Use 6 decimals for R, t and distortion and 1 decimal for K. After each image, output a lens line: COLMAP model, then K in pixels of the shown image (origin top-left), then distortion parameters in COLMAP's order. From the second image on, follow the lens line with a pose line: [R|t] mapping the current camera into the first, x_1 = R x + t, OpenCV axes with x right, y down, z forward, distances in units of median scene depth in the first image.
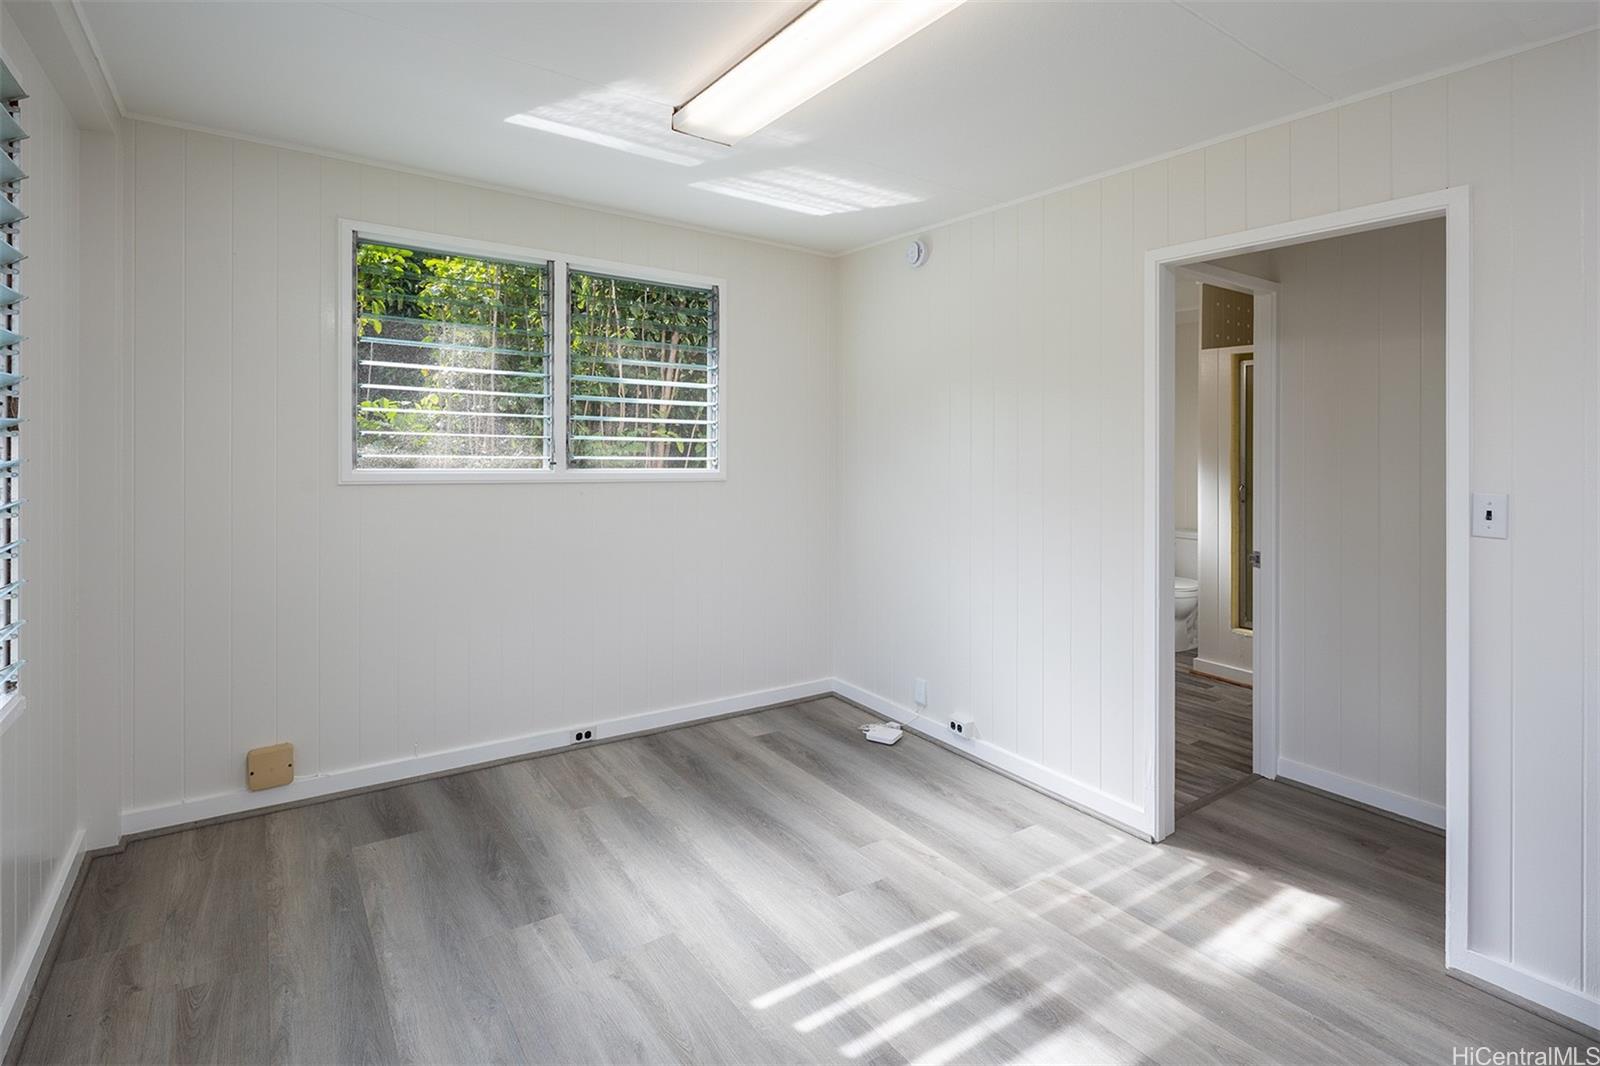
lens RADIAL K [[780.1, 0, 812.4], [0, 780.1, 447.0], [0, 0, 1]] dist [0.001439, -0.001939]
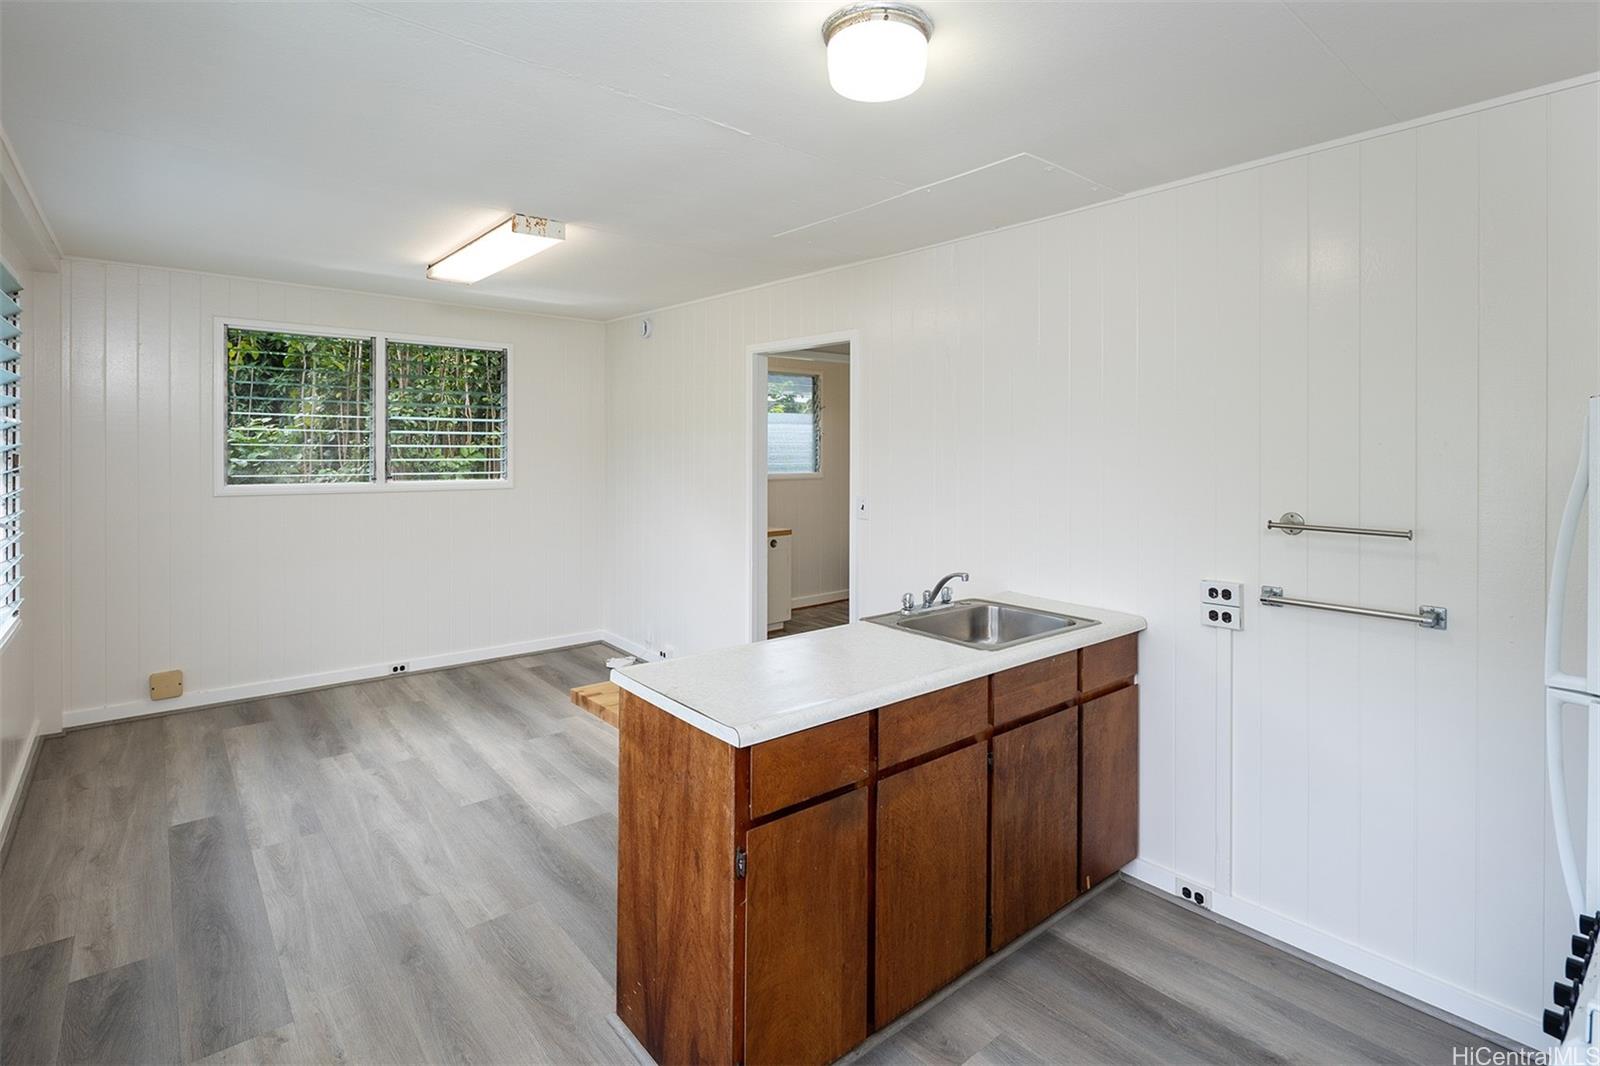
lens RADIAL K [[788.6, 0, 811.0], [0, 788.6, 438.6], [0, 0, 1]] dist [0.003072, 0.000422]
pose [[0.996743, -0.010218, 0.079991, 0.440875], [0.010585, 0.999935, -0.004165, -0.048968], [-0.079944, 0.004998, 0.996787, -0.640473]]
